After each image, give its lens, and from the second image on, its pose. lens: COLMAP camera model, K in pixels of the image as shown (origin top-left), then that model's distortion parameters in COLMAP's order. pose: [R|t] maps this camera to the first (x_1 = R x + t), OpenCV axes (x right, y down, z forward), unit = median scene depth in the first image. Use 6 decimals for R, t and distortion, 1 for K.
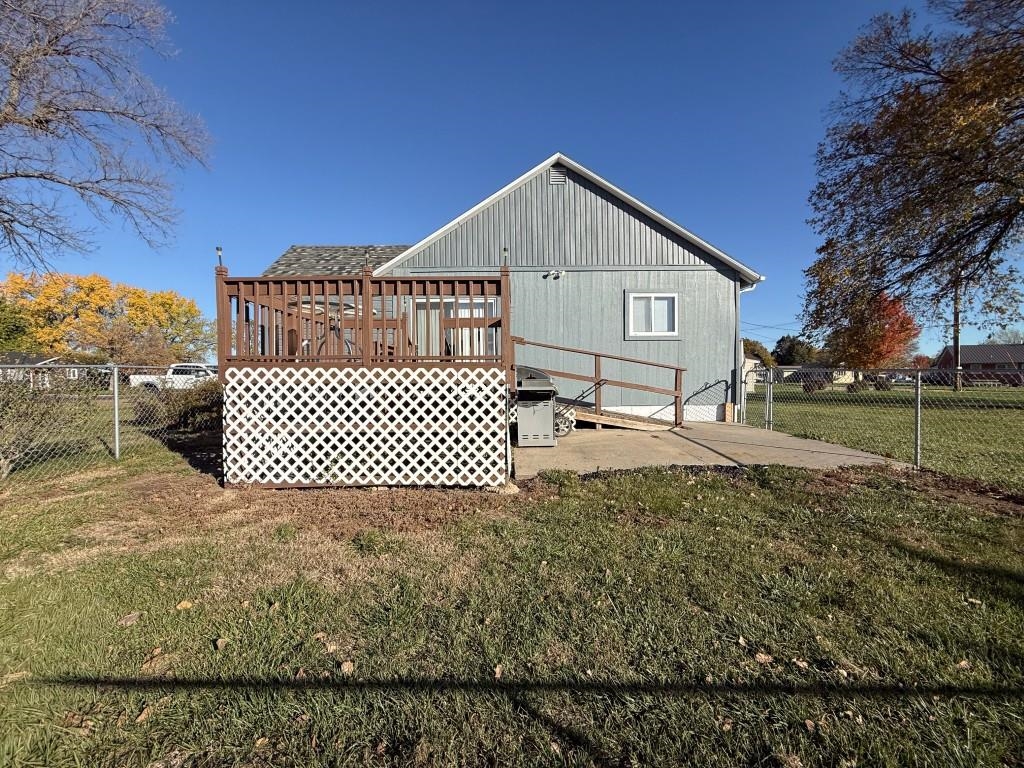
lens RADIAL K [[404.9, 0, 510.6], [0, 404.9, 383.5], [0, 0, 1]] dist [-0.002785, 0.000070]
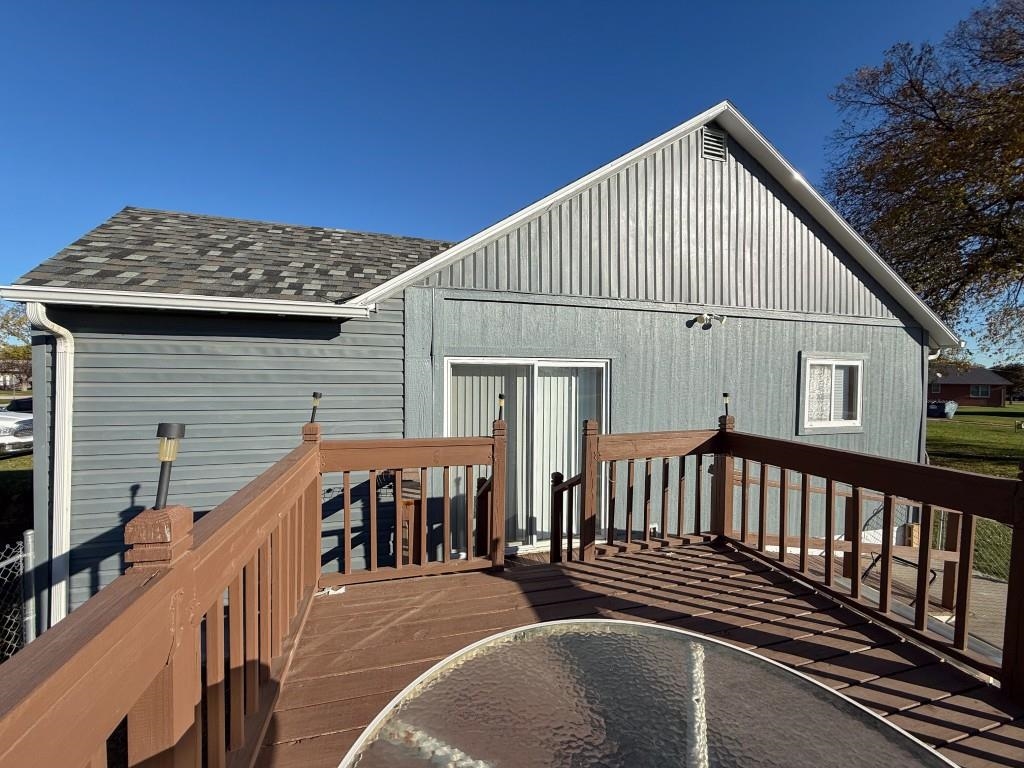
lens RADIAL K [[404.9, 0, 511.0], [0, 404.9, 383.0], [0, 0, 1]] dist [-0.002785, 0.000070]
pose [[0.960390, 0.013814, 0.278316, -0.295798], [-0.012602, 0.999902, -0.006144, -0.173555], [-0.278374, 0.002394, 0.960470, 0.529483]]
